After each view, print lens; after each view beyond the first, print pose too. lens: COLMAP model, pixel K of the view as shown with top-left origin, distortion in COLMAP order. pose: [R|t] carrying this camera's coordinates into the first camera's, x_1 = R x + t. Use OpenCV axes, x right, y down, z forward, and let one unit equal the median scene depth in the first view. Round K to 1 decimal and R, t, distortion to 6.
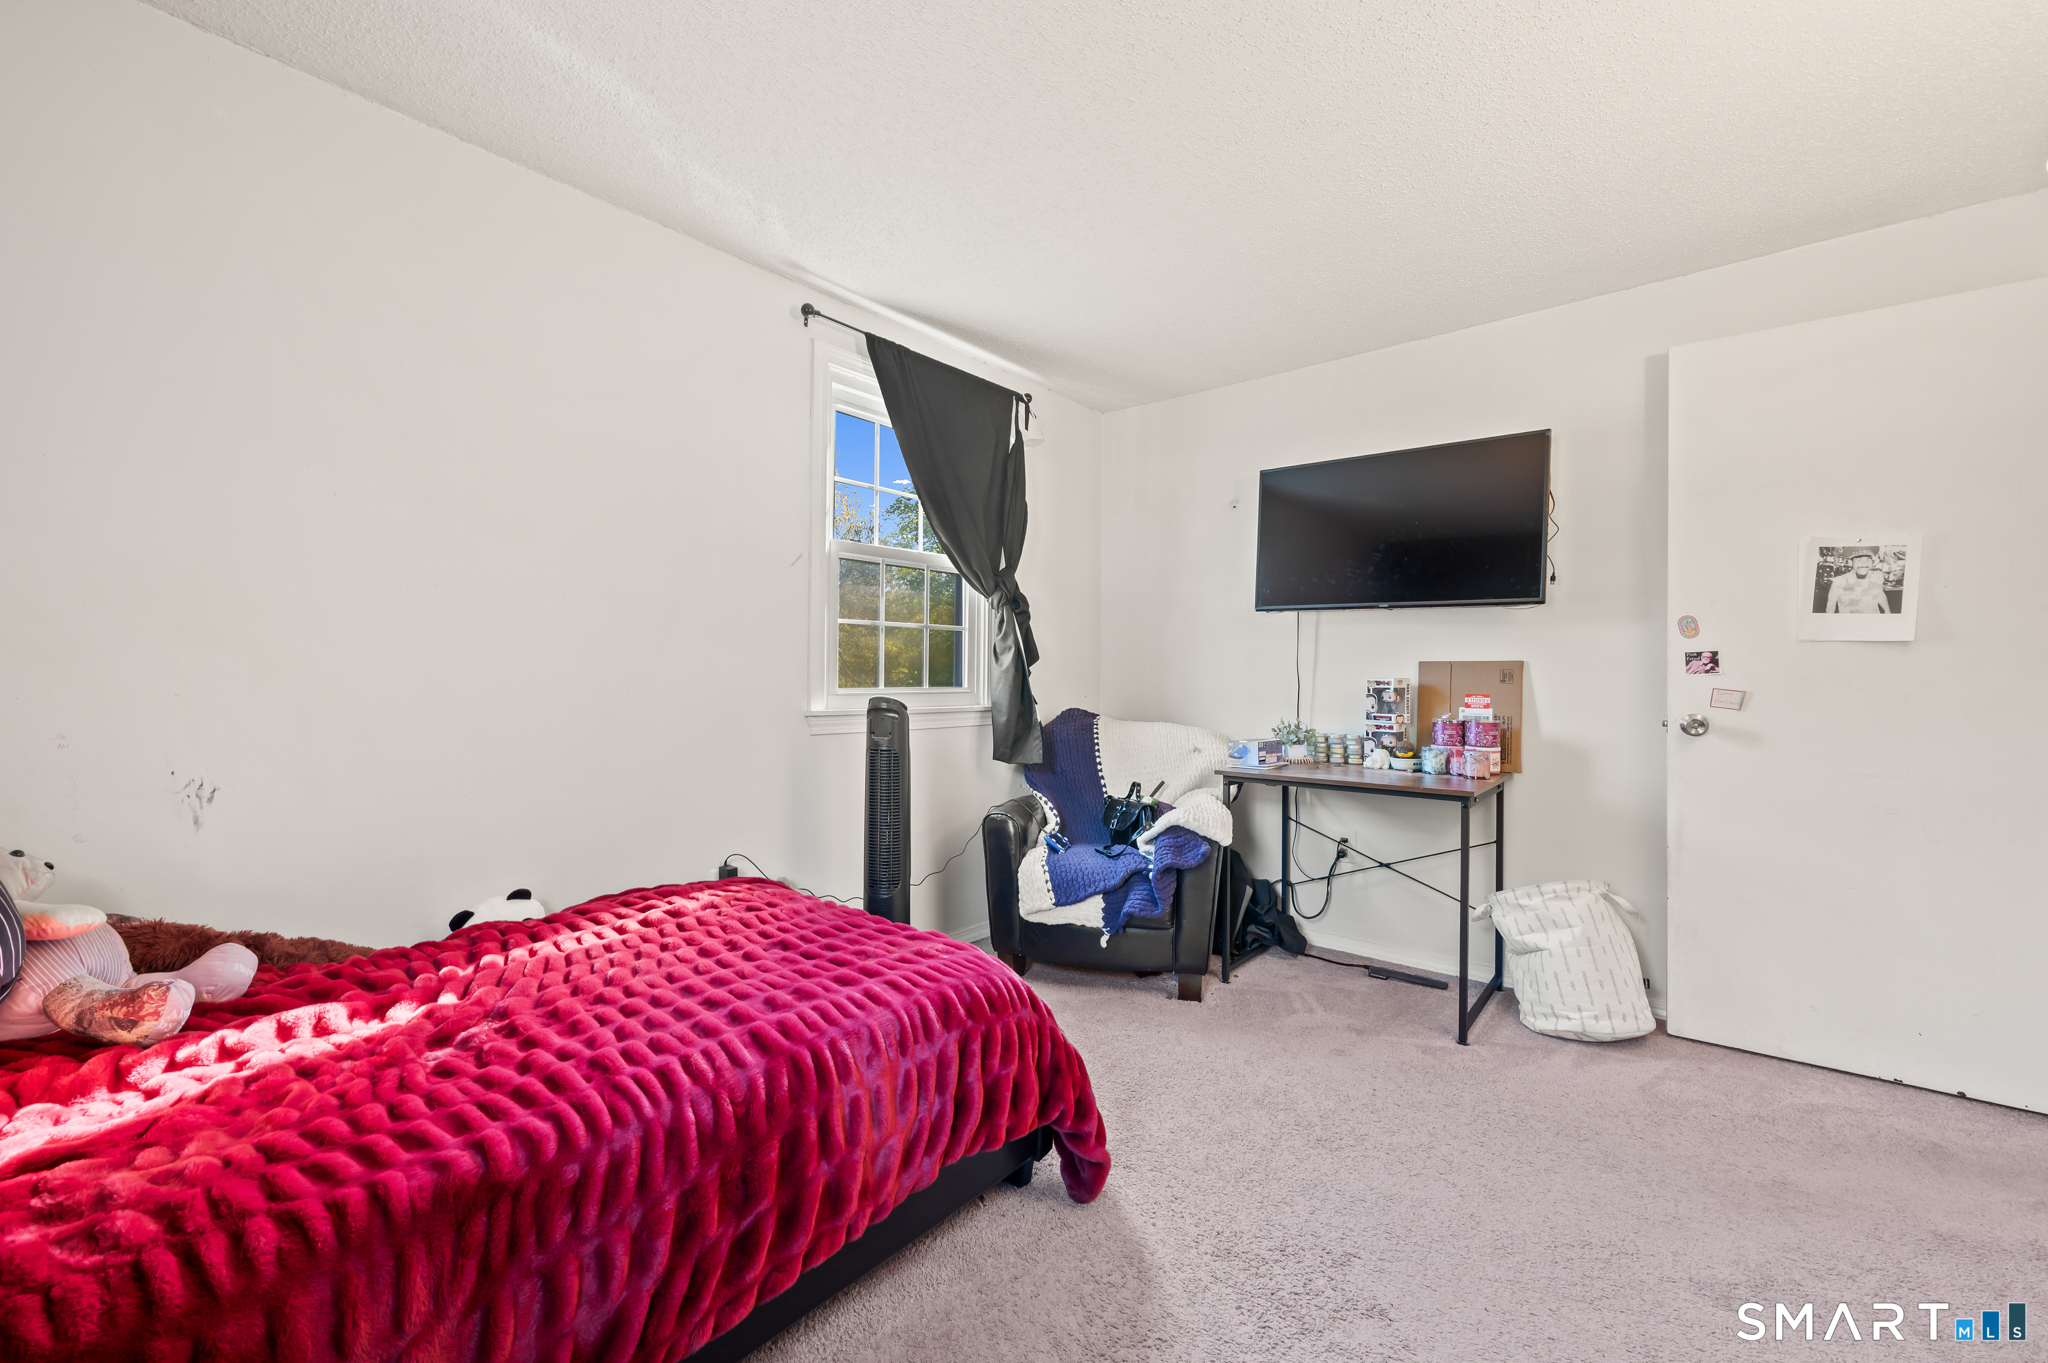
lens RADIAL K [[823.7, 0, 1027.5], [0, 823.7, 670.5], [0, 0, 1]] dist [0.002883, -0.000001]
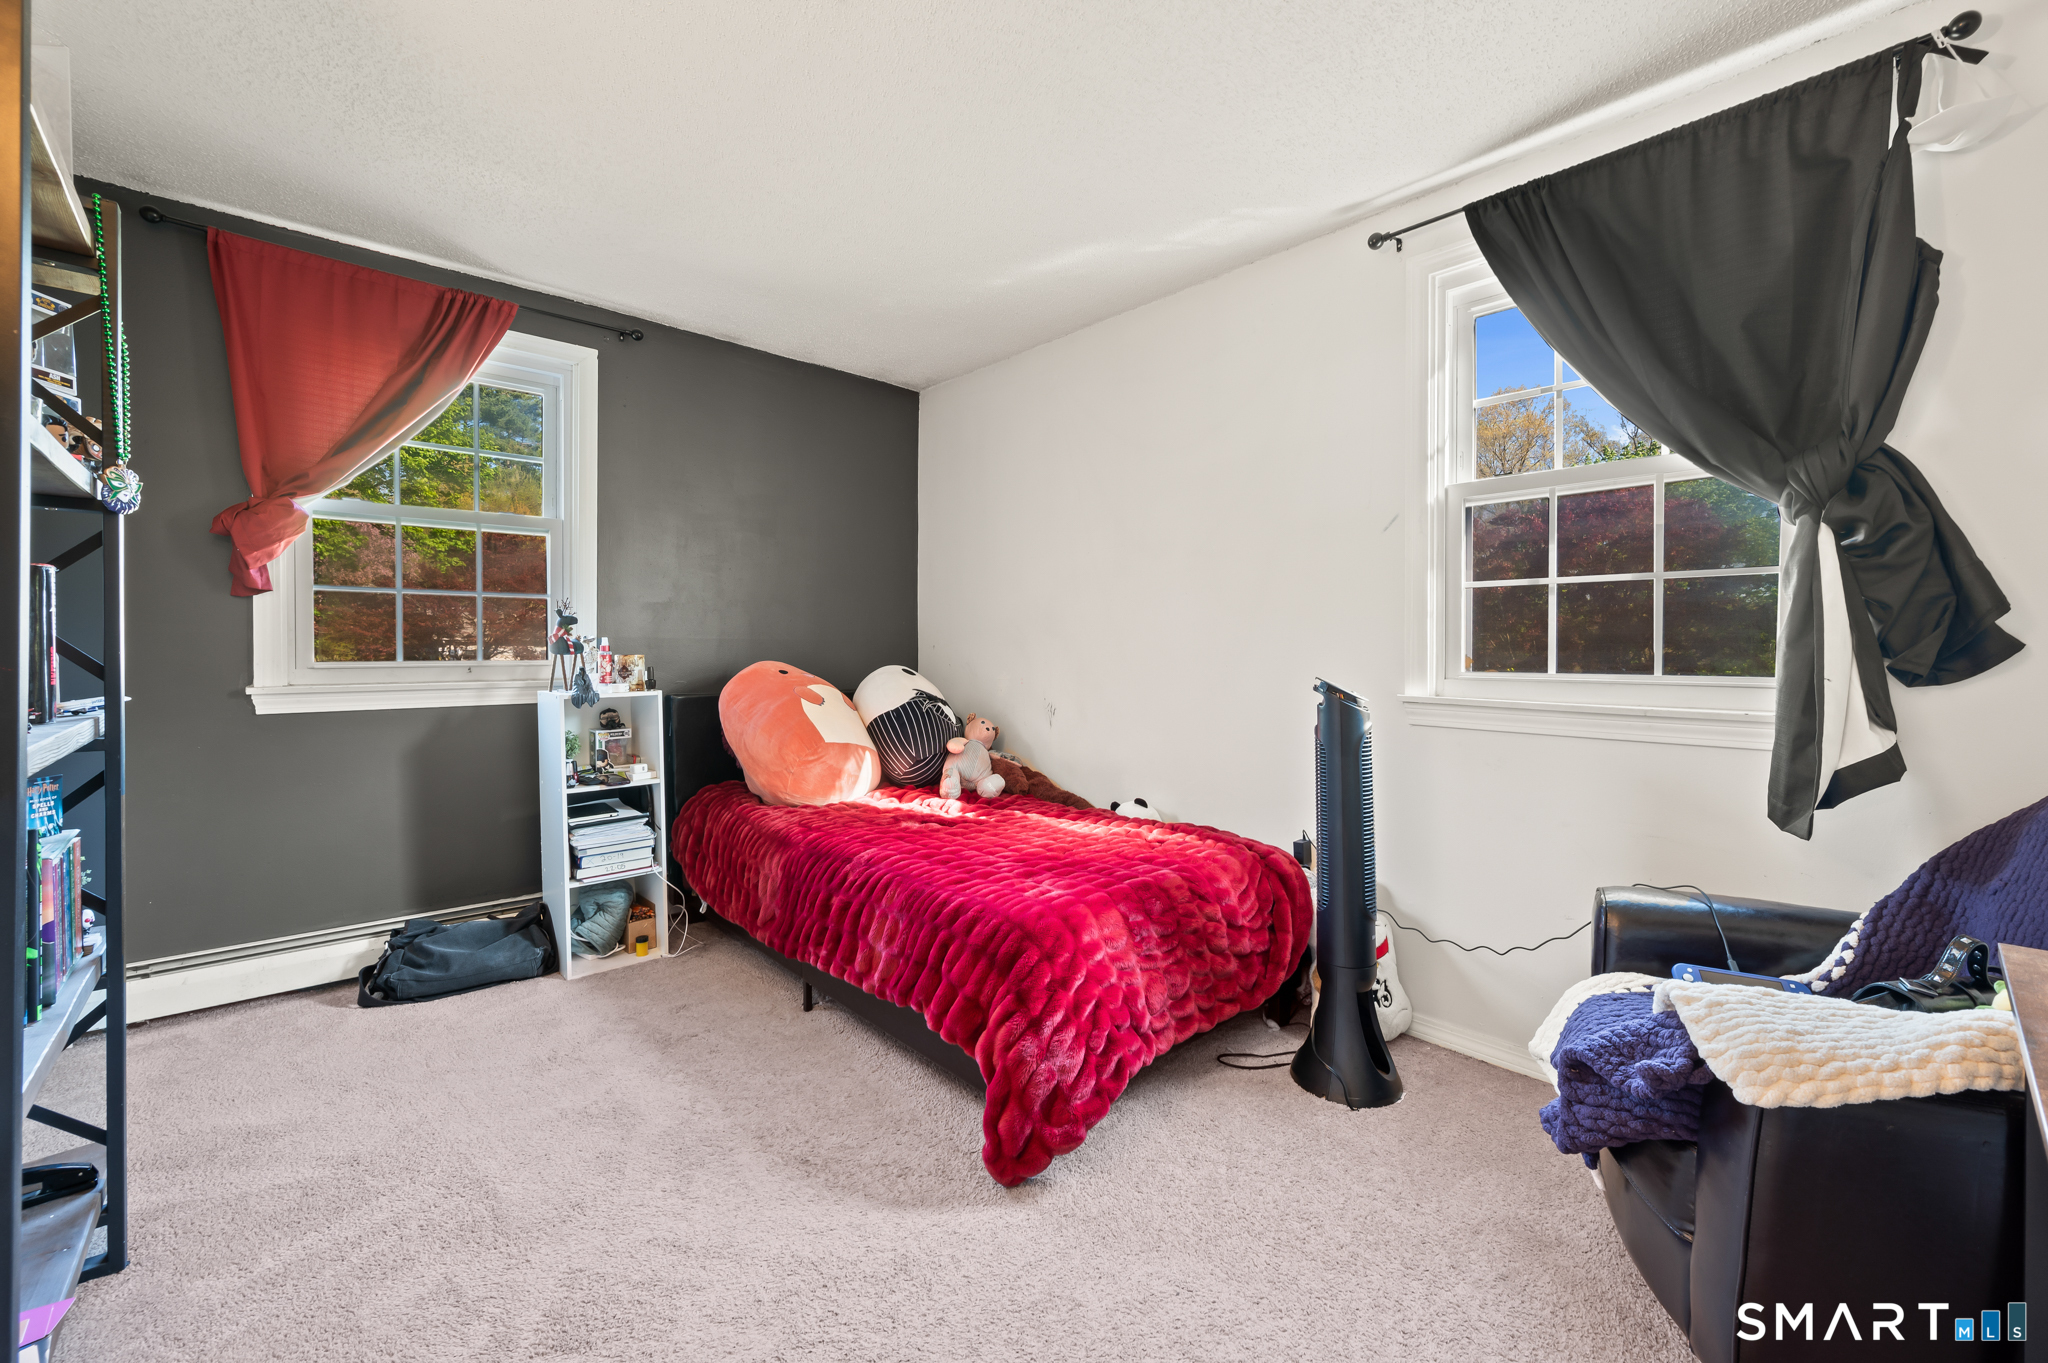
lens RADIAL K [[823.7, 0, 1027.5], [0, 823.7, 670.5], [0, 0, 1]] dist [0.002883, -0.000001]
pose [[-0.110806, 0.005278, -0.993828, 0.613022], [-0.010797, 0.999920, 0.006514, 0.022267], [0.993783, 0.011452, -0.110741, 0.677408]]
